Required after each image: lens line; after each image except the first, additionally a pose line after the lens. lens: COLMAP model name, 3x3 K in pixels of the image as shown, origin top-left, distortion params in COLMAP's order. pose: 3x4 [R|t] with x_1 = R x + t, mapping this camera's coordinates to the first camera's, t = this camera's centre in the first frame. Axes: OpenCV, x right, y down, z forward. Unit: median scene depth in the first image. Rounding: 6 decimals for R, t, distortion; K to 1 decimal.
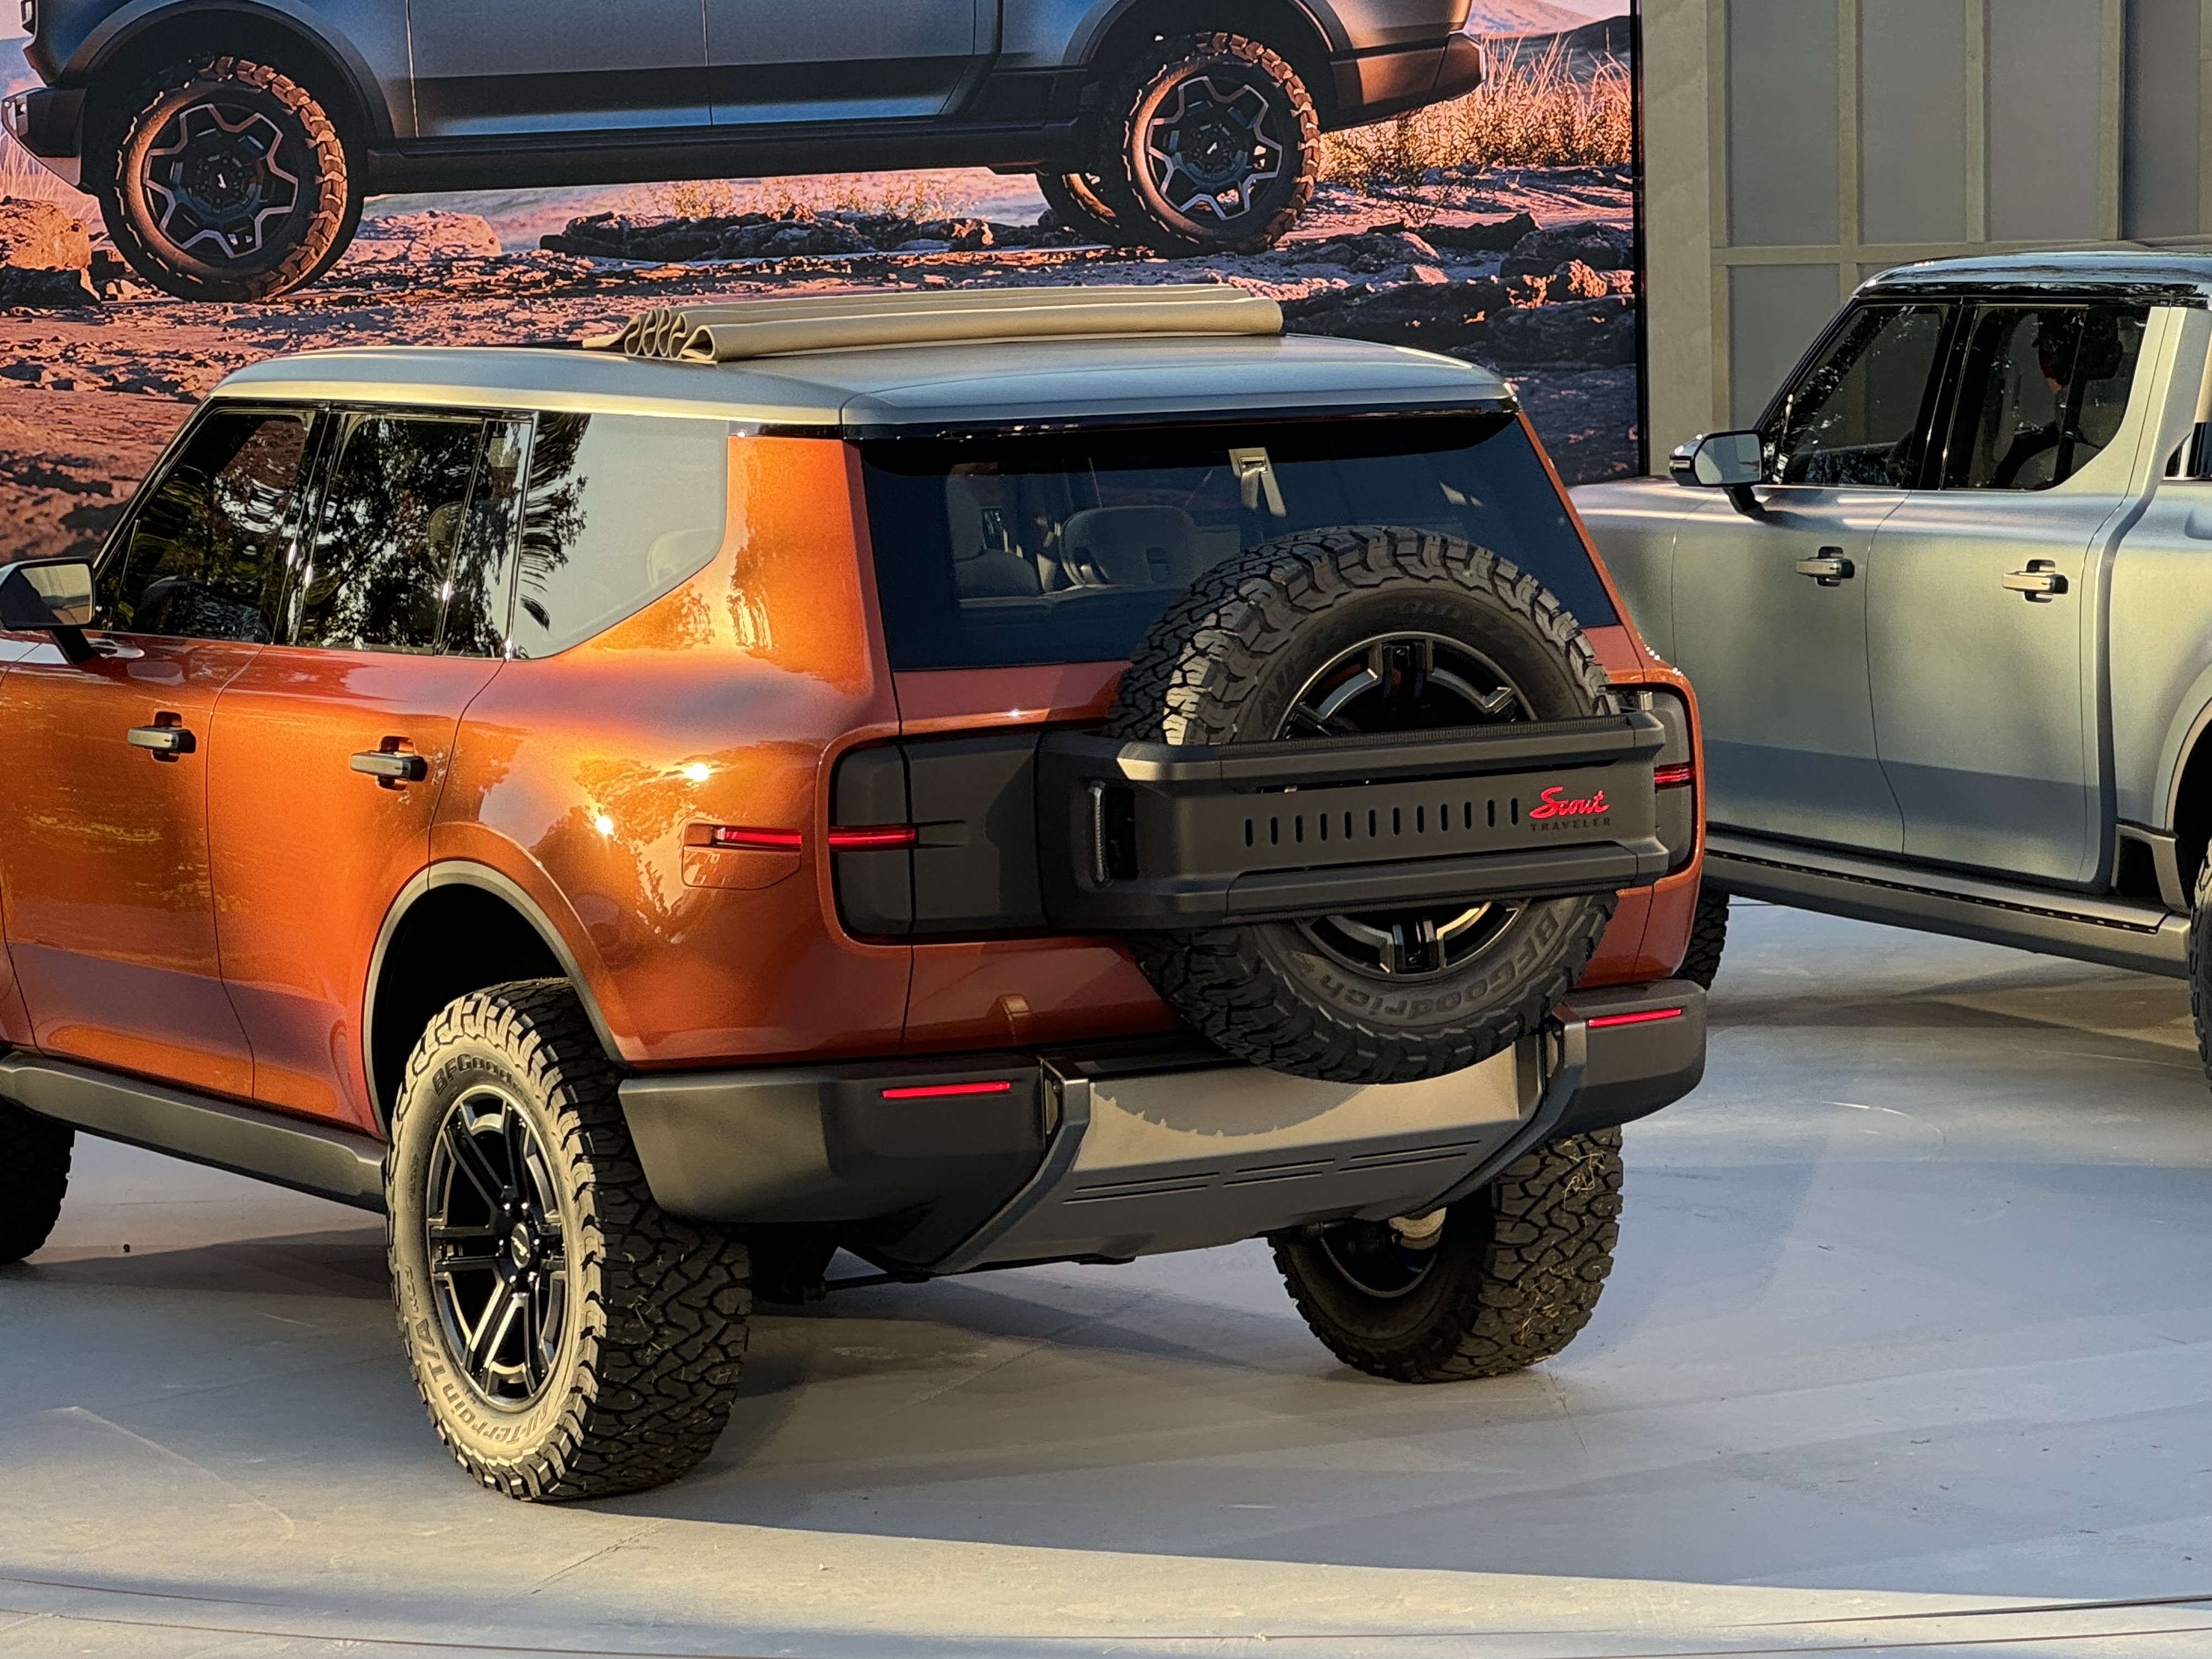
lens RADIAL K [[6919.6, 0, 1106.1], [0, 6919.6, 834.2], [0, 0, 1]] dist [0.034897, 0.000000]
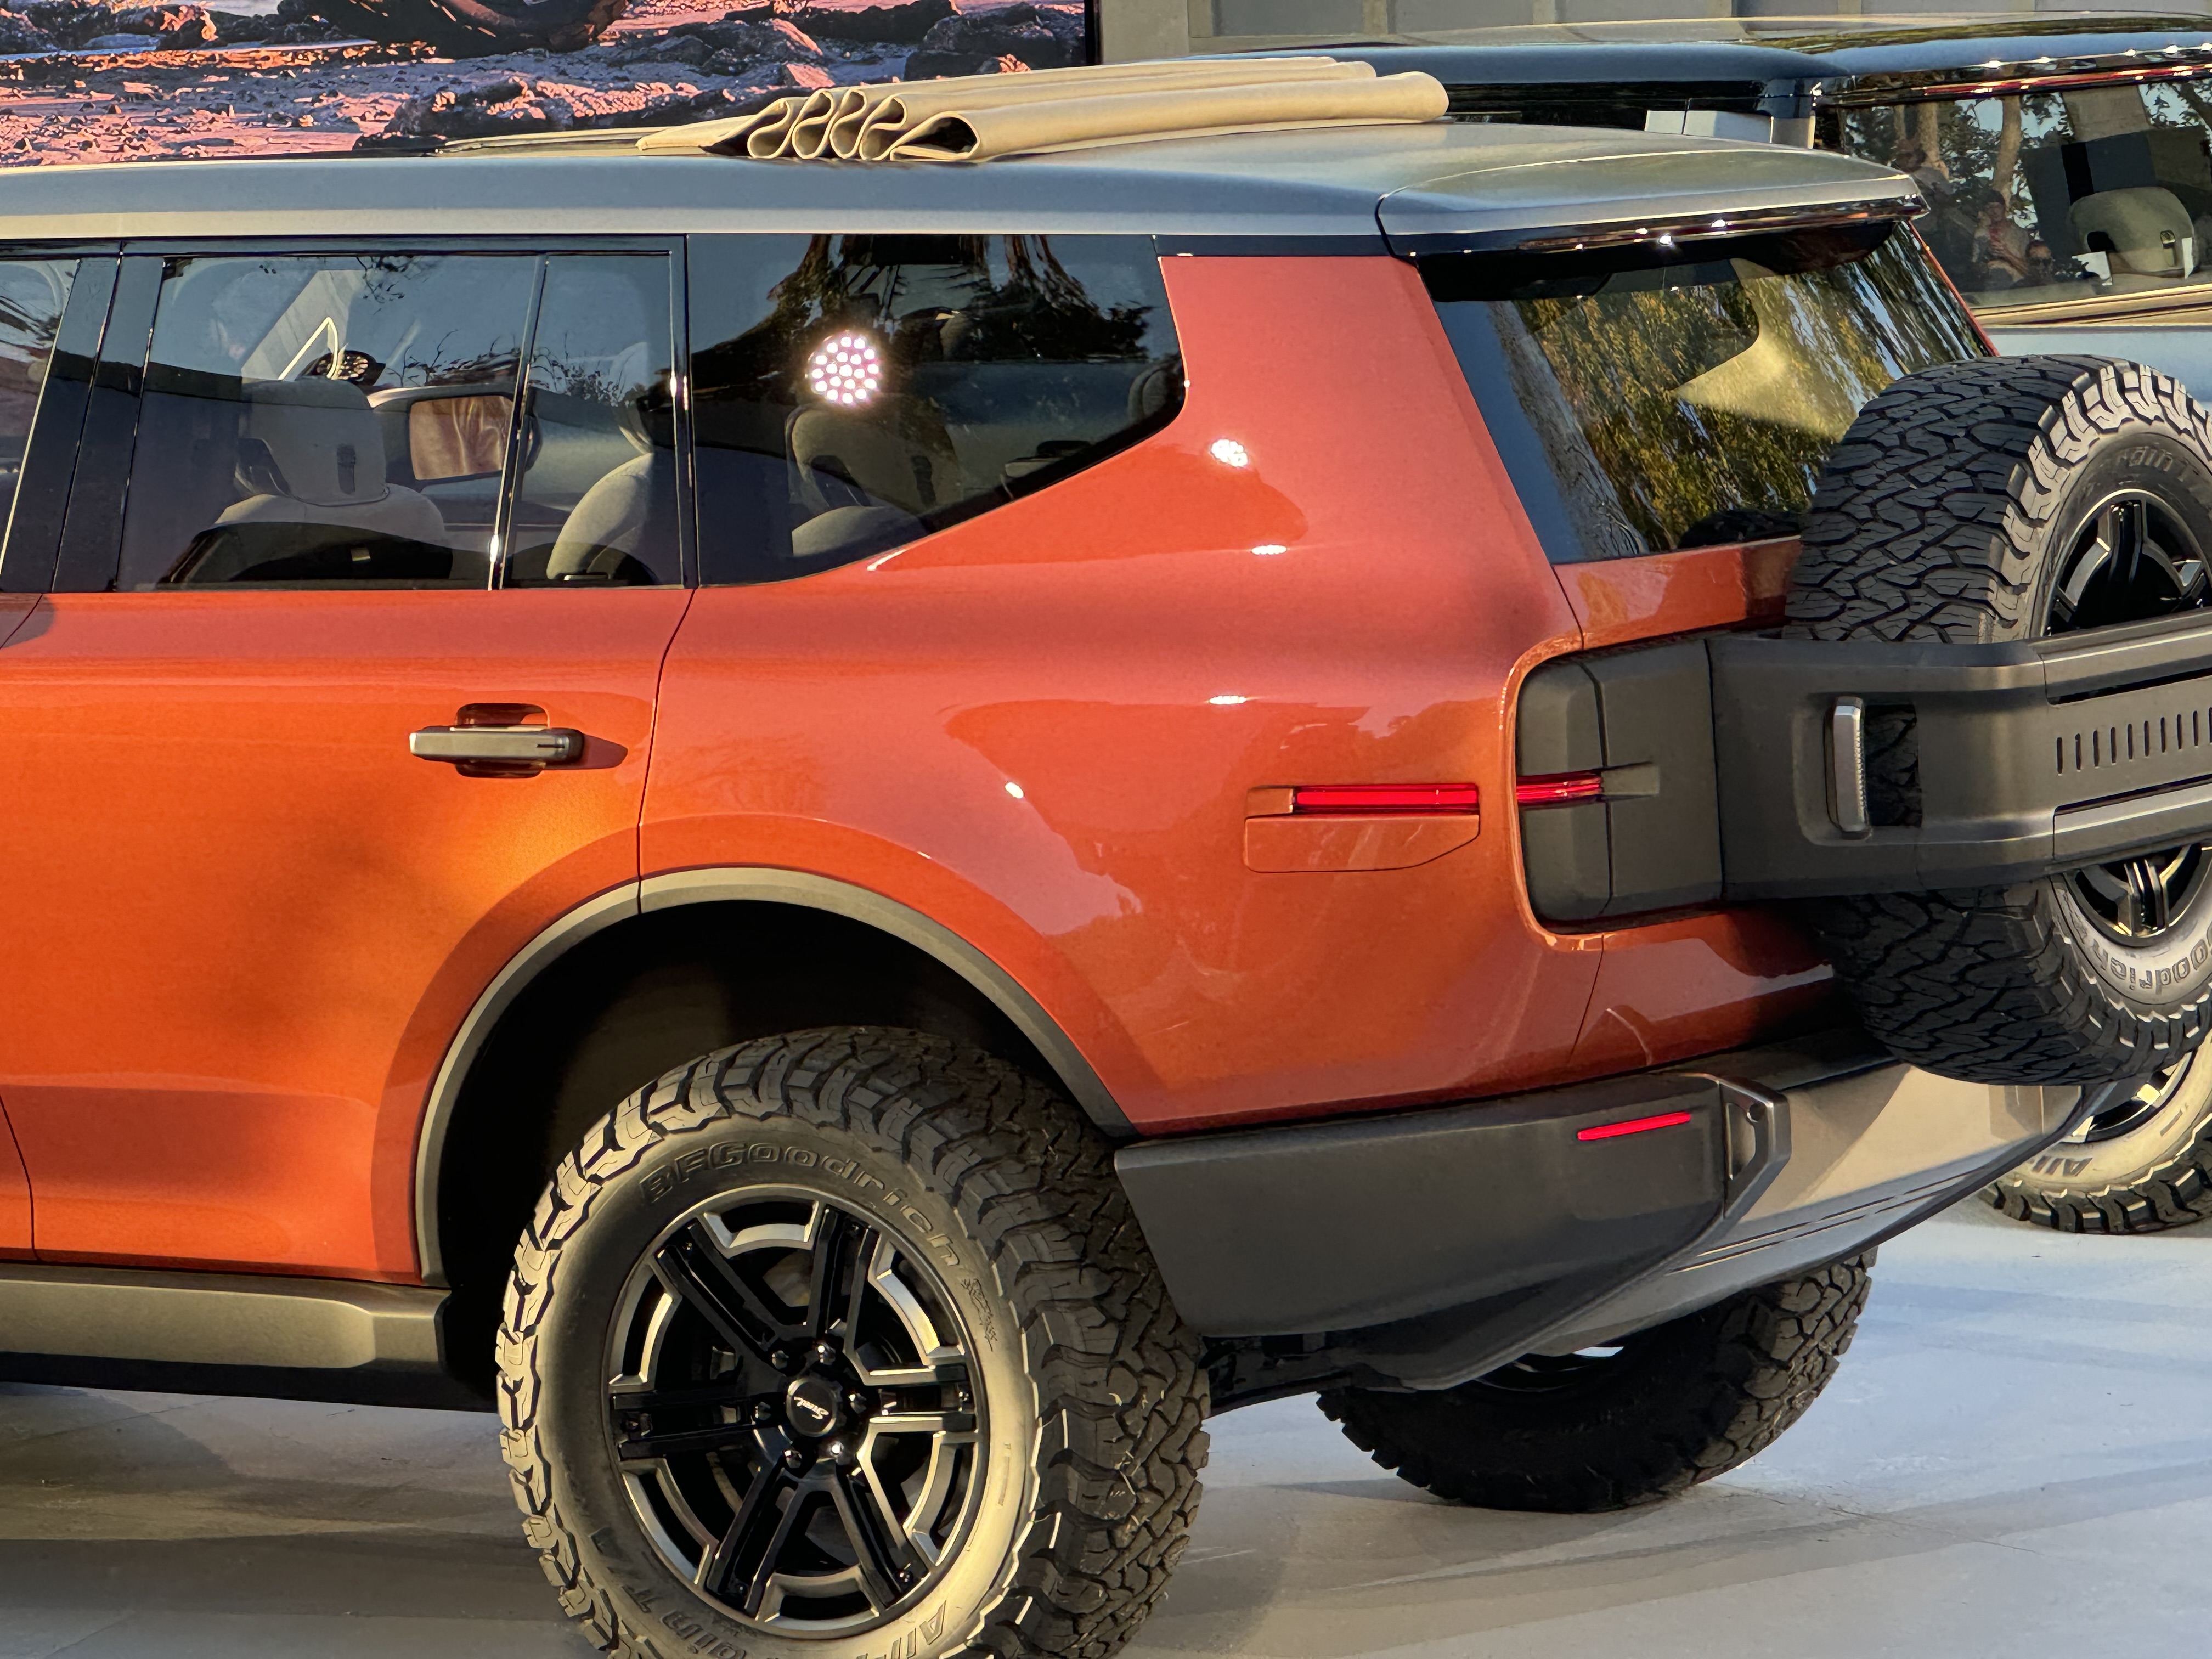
lens RADIAL K [[9248.2, 0, 1105.7], [0, 9248.2, 827.9], [0, 0, 1]] dist [-0.133520, 0.000000]
pose [[0.851406, -0.046783, 0.522417, -0.446132], [0.055340, 0.998467, -0.000776, 0.002070], [-0.521580, 0.029571, 0.852690, 0.141568]]
